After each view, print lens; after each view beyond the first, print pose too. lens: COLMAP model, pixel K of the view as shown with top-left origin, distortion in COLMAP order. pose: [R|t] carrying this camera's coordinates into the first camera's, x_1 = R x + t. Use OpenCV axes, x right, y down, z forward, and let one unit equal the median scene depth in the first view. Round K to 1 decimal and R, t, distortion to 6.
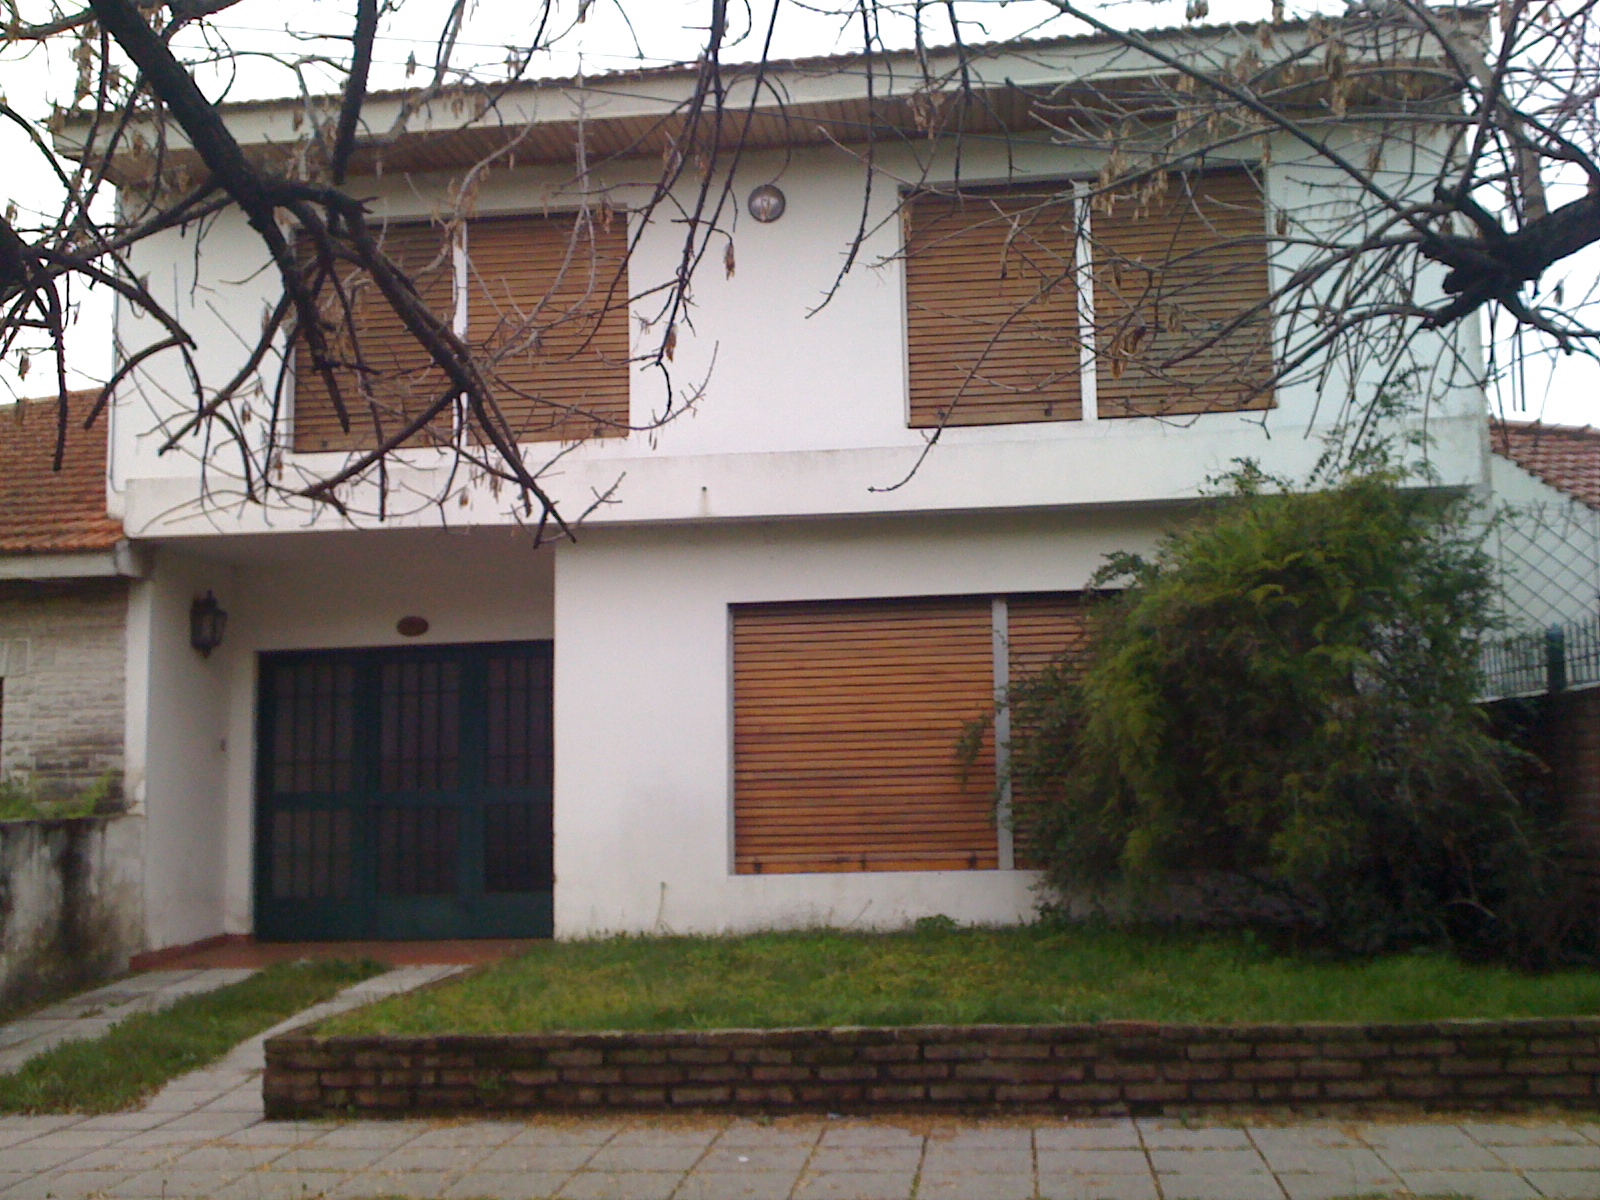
lens RADIAL K [[1642.5, 0, 803.9], [0, 1642.5, 598.1], [0, 0, 1]] dist [-0.034006, 0.000000]
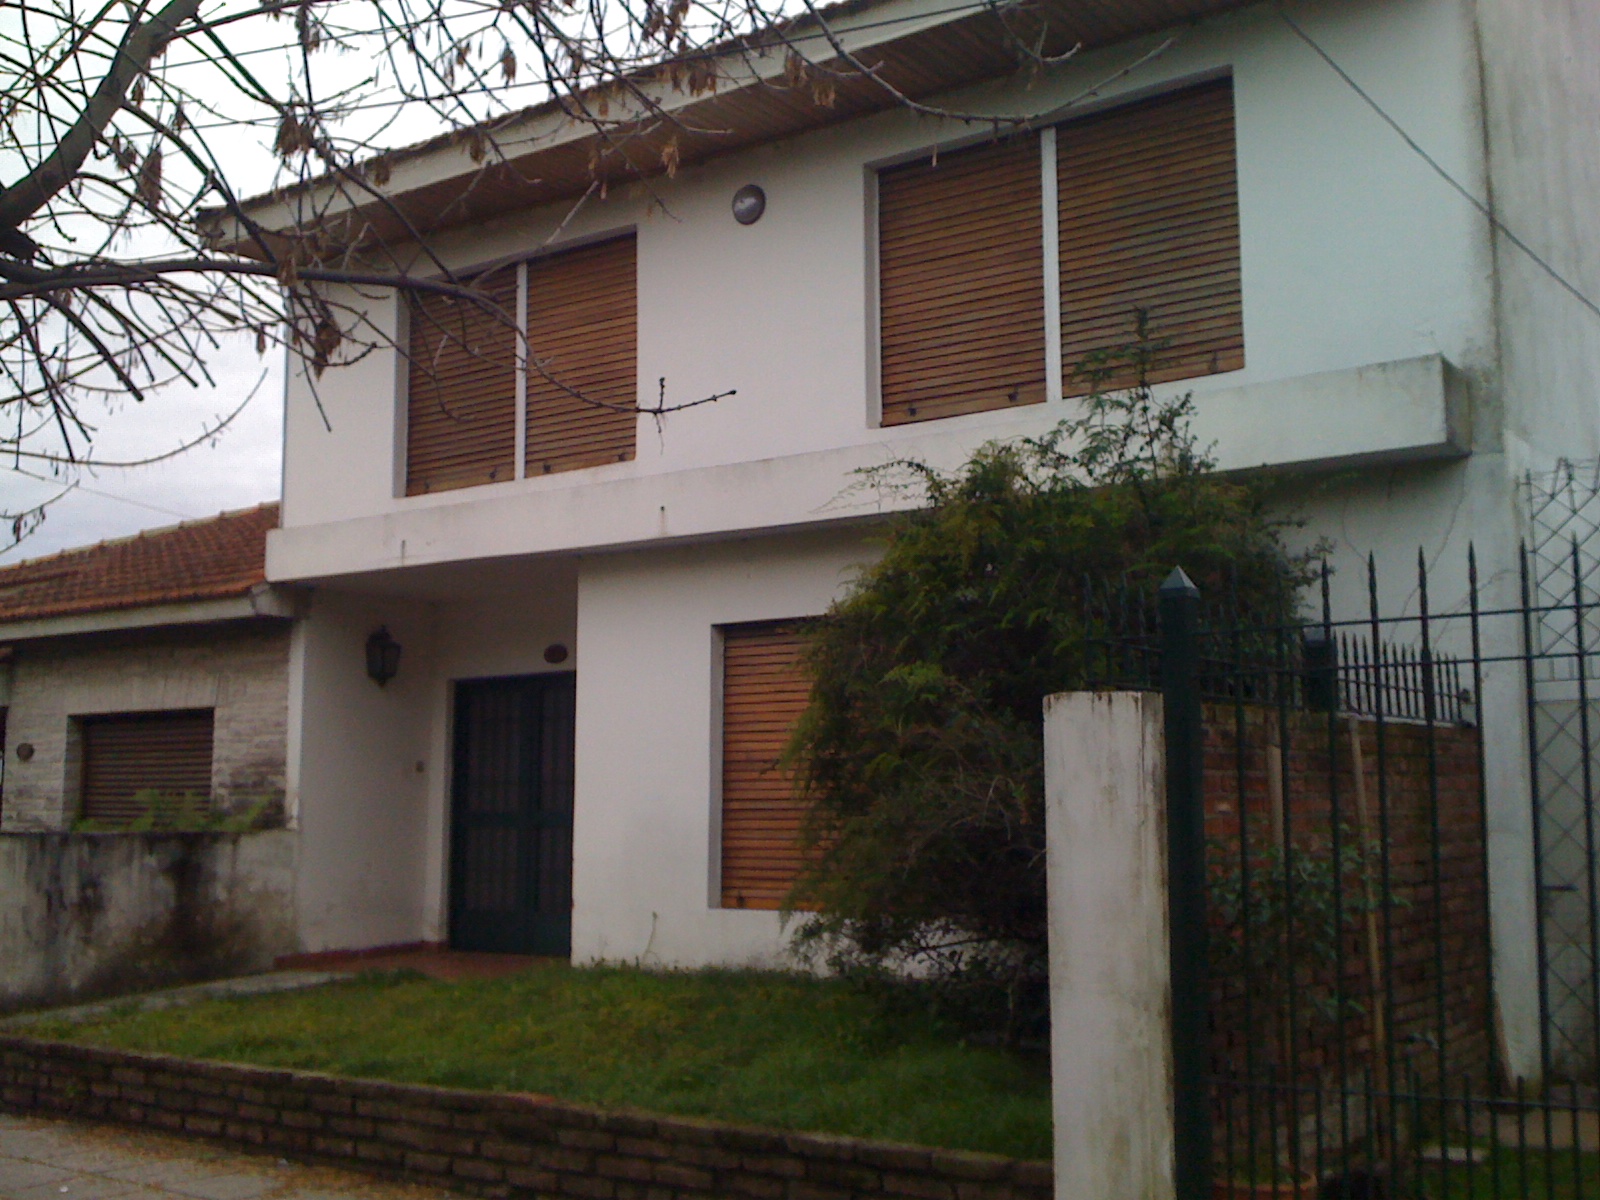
lens RADIAL K [[1642.5, 0, 801.4], [0, 1642.5, 600.5], [0, 0, 1]] dist [-0.034006, 0.000000]
pose [[0.896536, -0.035947, -0.441510, 0.428408], [0.031376, 0.999352, -0.017654, 0.007511], [0.441858, 0.001974, 0.897083, 0.161277]]
